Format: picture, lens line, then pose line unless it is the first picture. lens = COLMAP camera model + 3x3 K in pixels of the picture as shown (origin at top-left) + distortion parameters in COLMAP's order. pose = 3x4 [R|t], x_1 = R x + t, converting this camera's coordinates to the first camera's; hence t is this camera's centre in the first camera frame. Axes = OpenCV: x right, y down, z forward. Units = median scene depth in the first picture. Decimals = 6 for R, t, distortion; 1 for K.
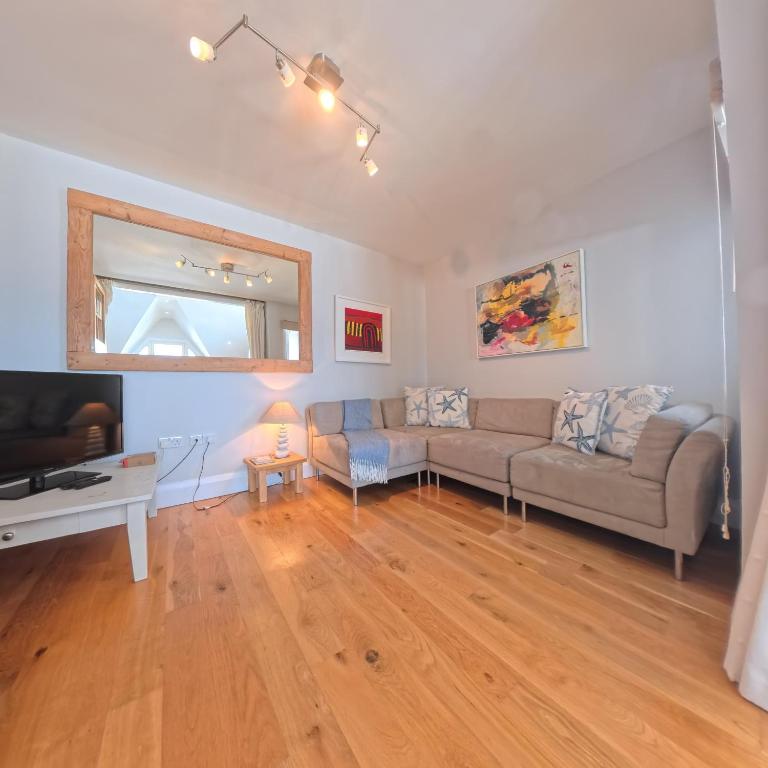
lens RADIAL K [[288.7, 0, 374.4], [0, 288.7, 384.4], [0, 0, 1]] dist [0.001296, -0.003707]
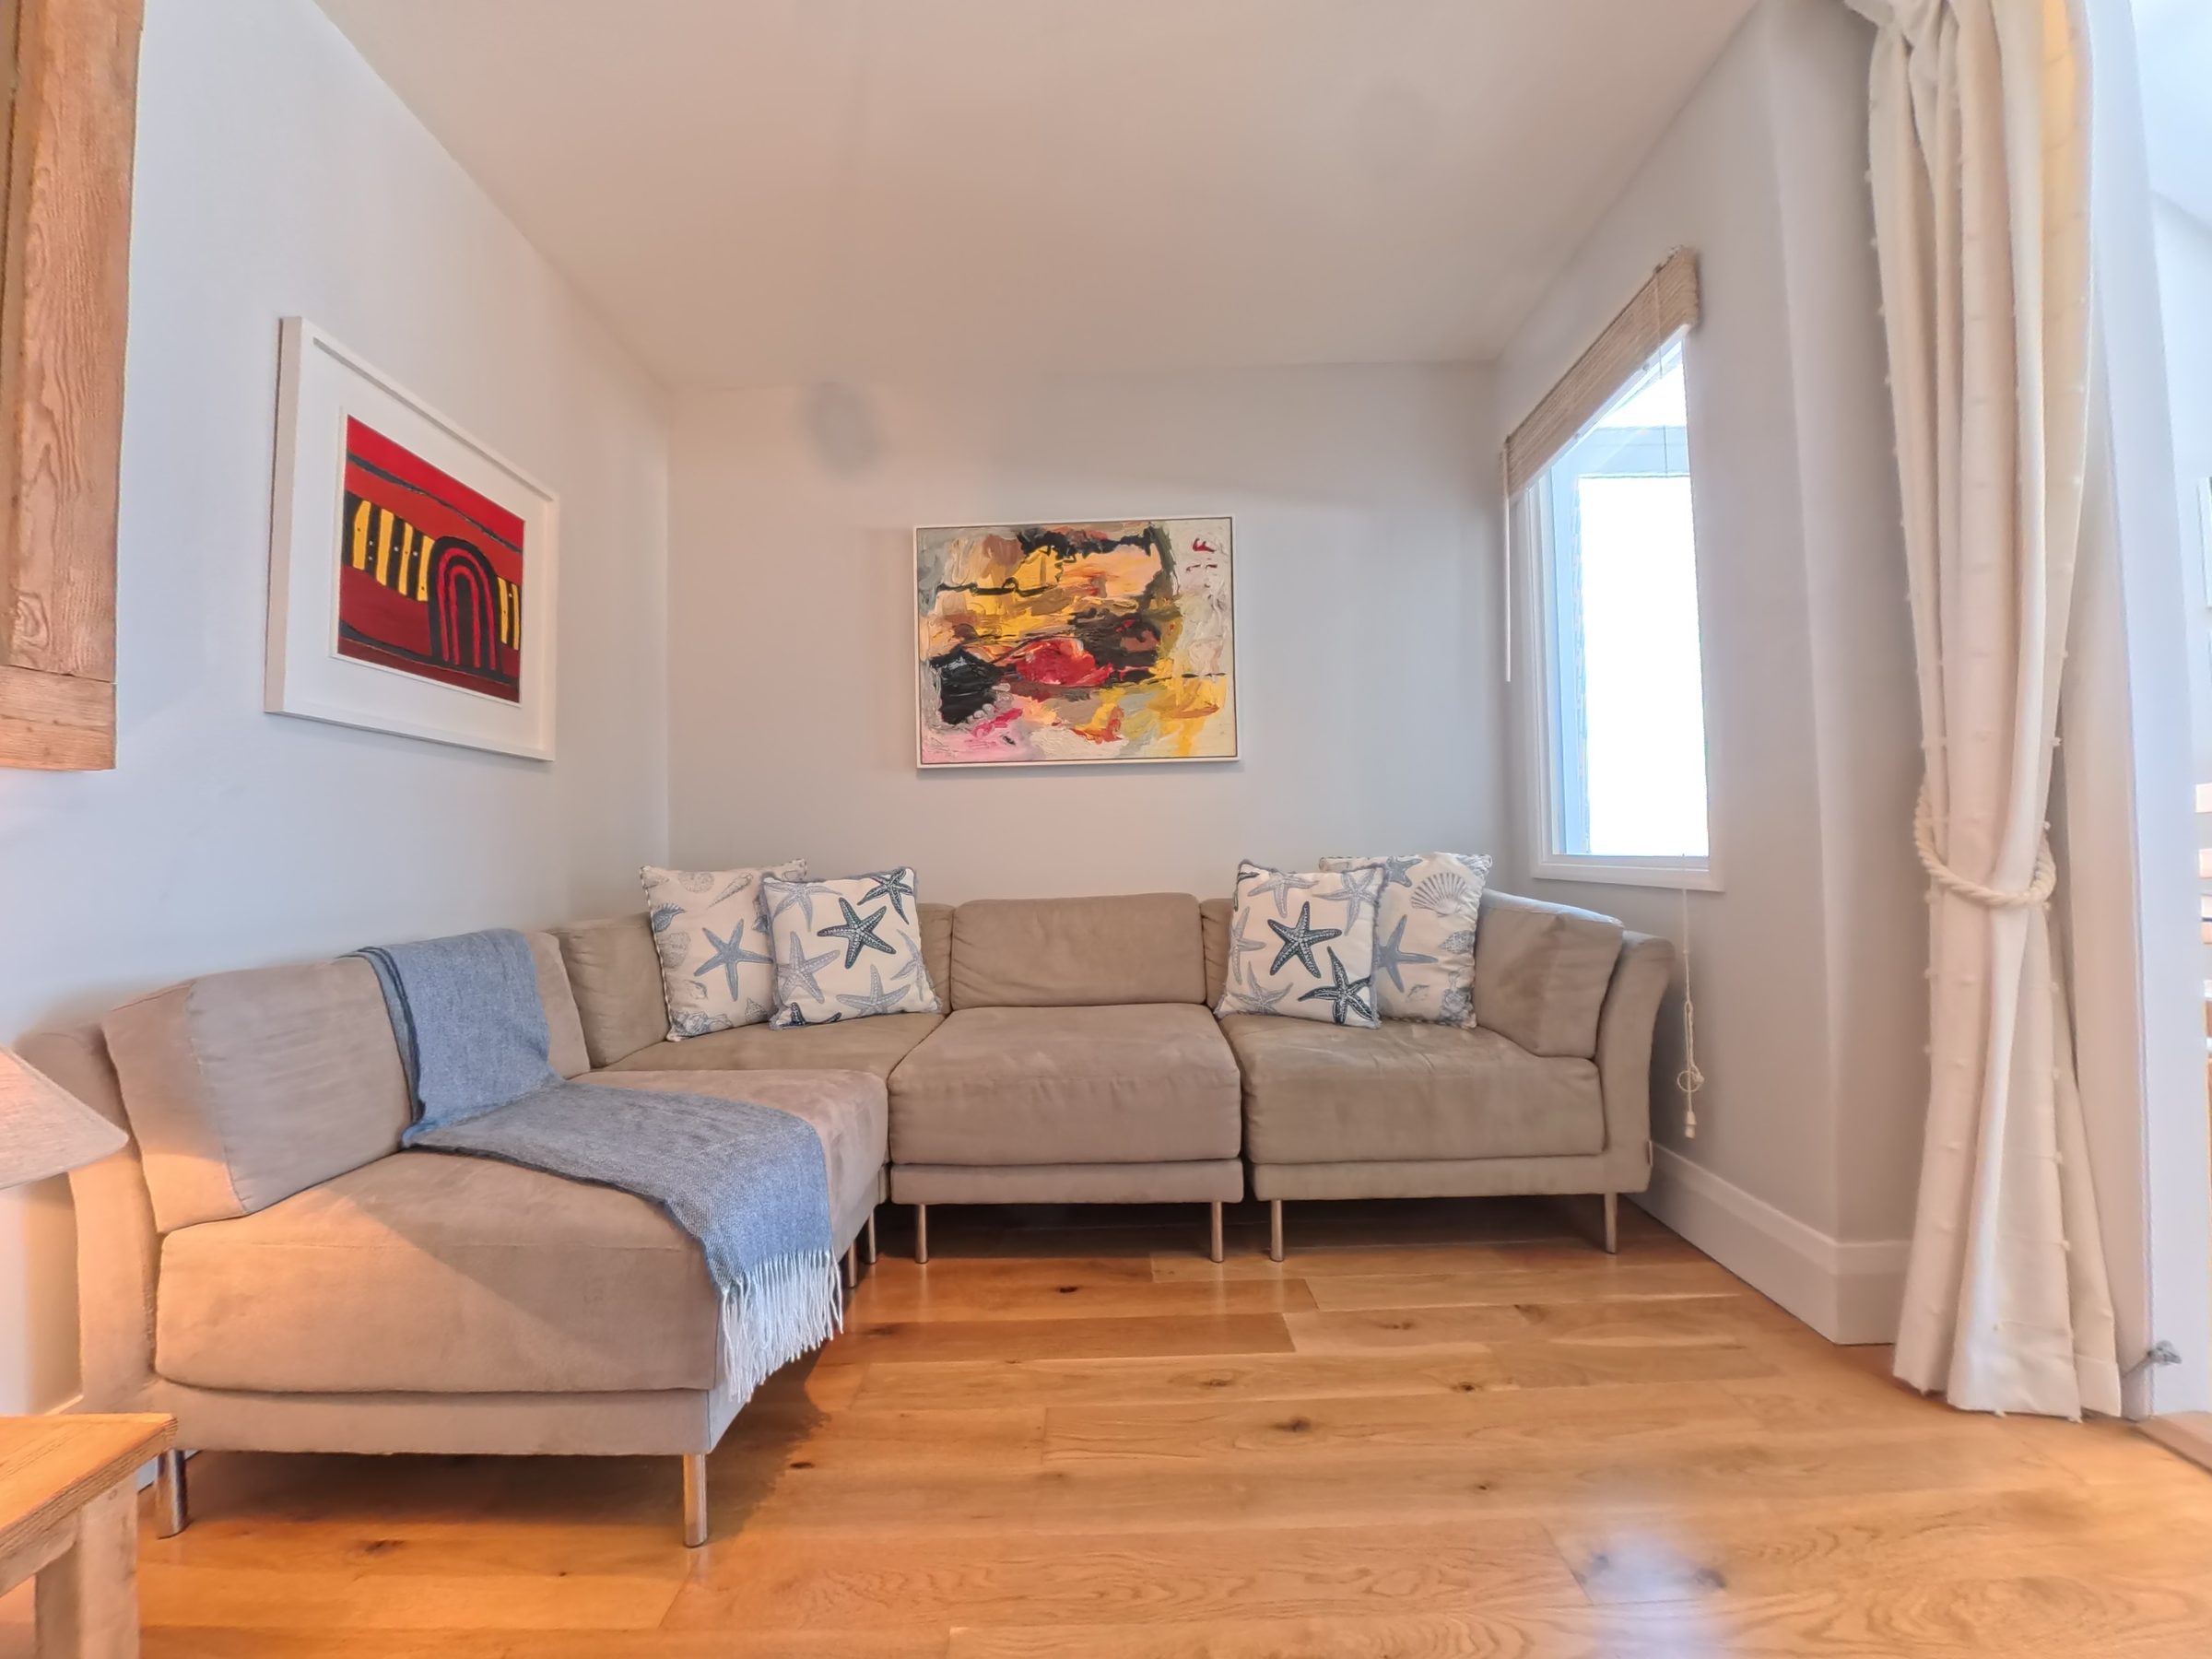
lens RADIAL K [[848.0, 0, 1106.0], [0, 848.0, 829.5], [0, 0, 1]] dist [-0.021053, -0.000030]
pose [[0.577757, 0.026371, 0.815783, -0.274158], [0.007469, 0.999265, -0.037591, 0.007434], [-0.816175, 0.027811, 0.577135, 0.391632]]
